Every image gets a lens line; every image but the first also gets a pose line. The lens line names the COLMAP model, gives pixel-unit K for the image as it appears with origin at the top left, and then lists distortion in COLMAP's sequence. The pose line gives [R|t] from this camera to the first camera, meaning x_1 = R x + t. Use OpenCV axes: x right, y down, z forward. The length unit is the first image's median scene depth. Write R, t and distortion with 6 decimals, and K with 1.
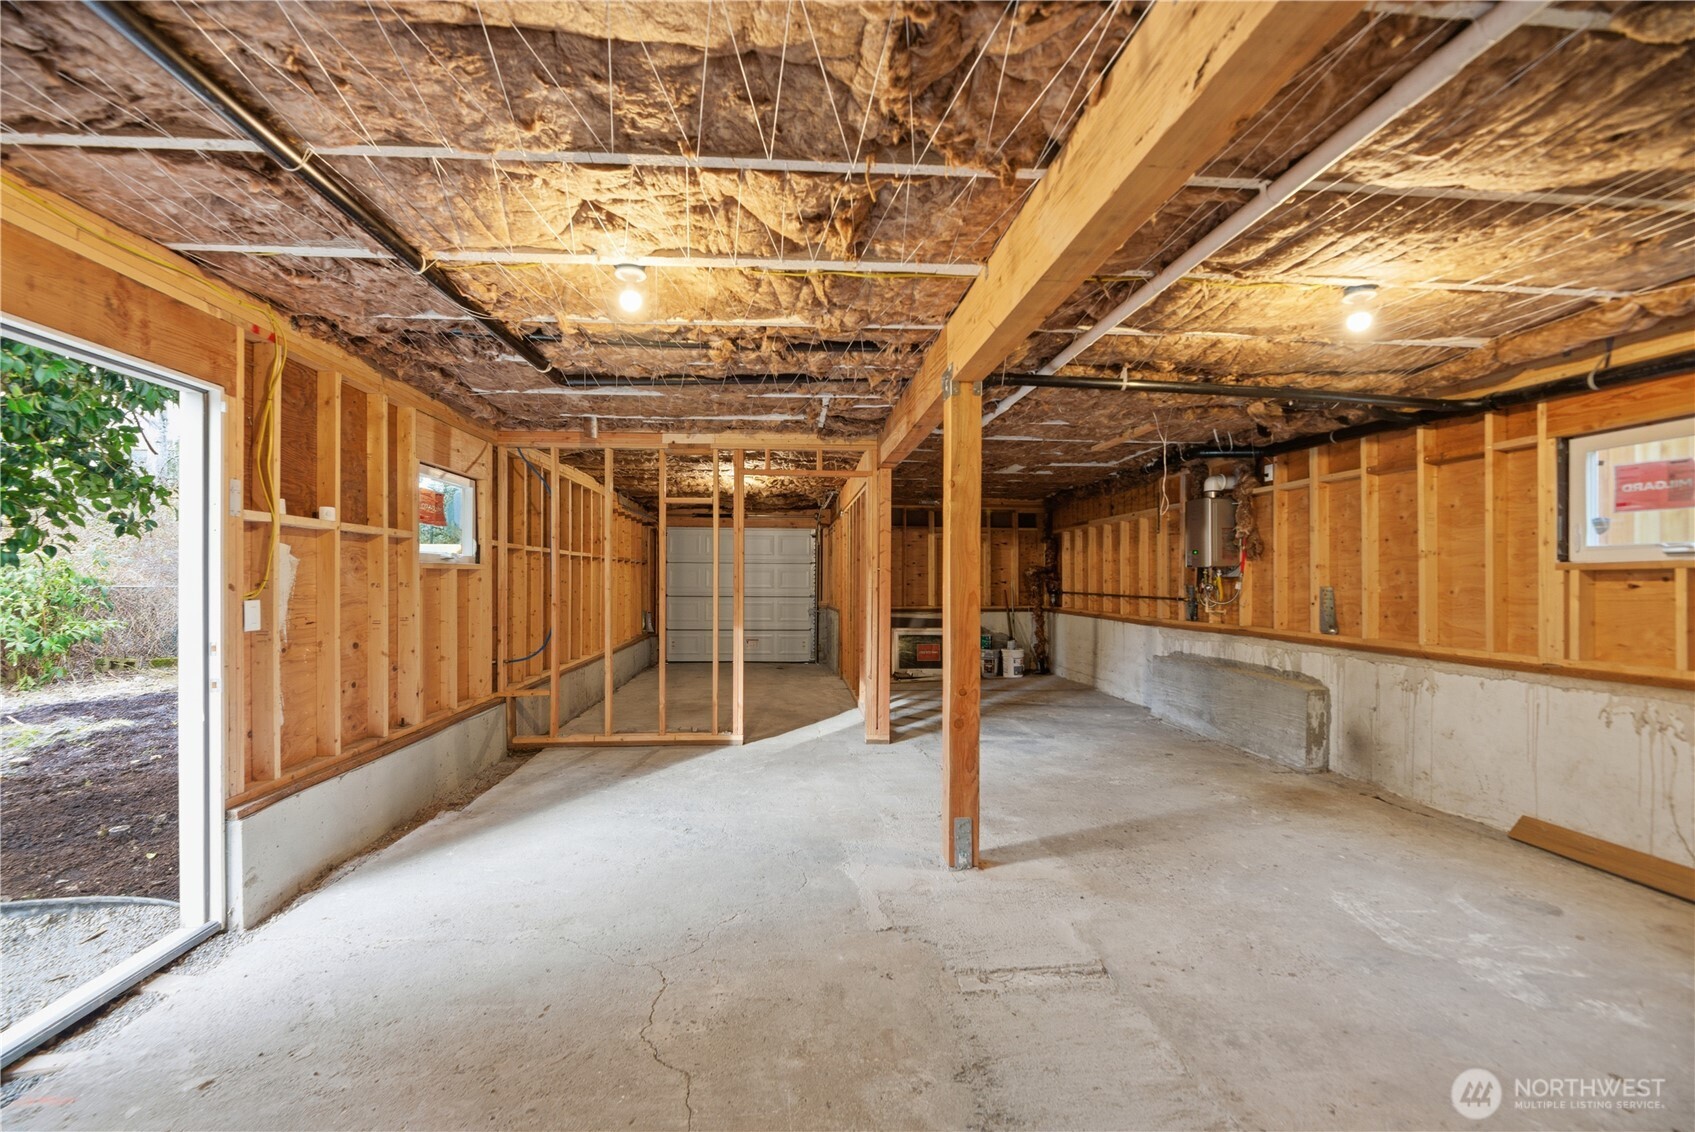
lens RADIAL K [[716.6, 0, 836.3], [0, 716.6, 575.1], [0, 0, 1]] dist [-0.005120, -0.000714]
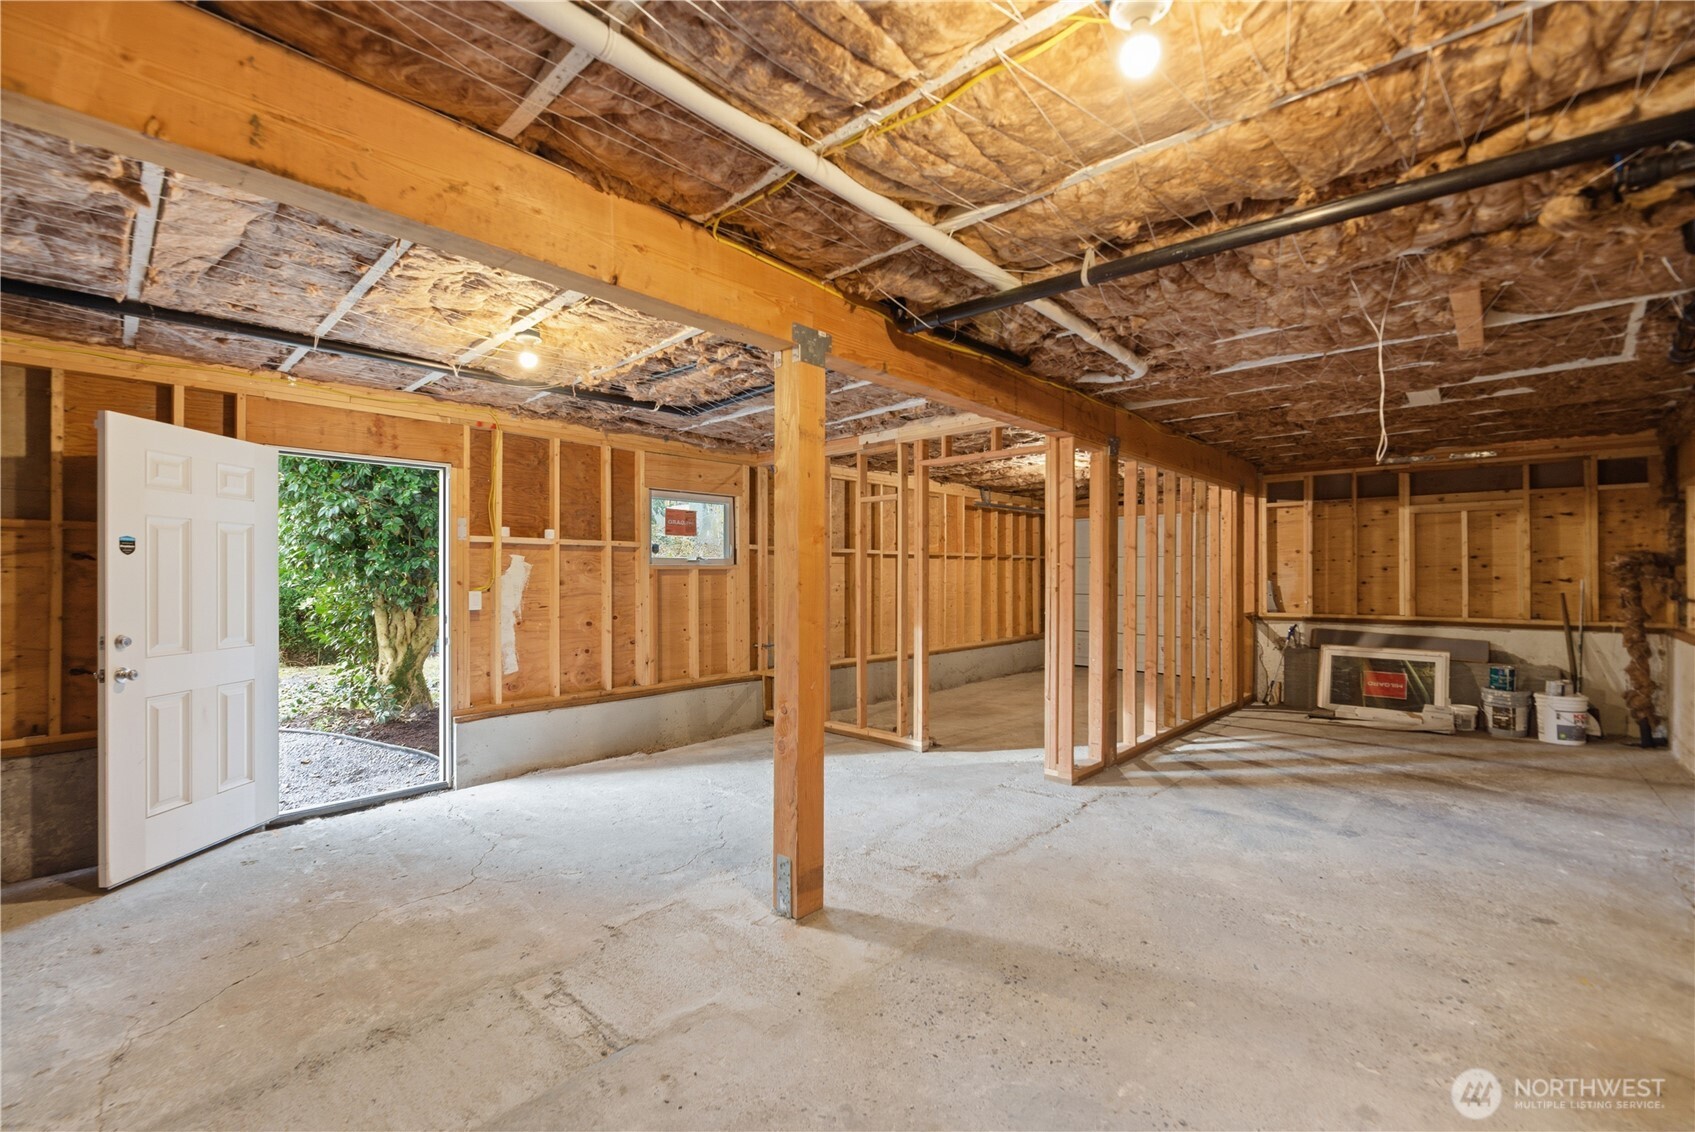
lens RADIAL K [[739.1, 0, 847.5], [0, 739.1, 566.0], [0, 0, 1]] dist [-0.003246, -0.000847]
pose [[0.658905, -0.010545, -0.752152, 0.769232], [0.006458, 0.999944, -0.008362, -0.001535], [0.752198, 0.000652, 0.658936, 0.404894]]
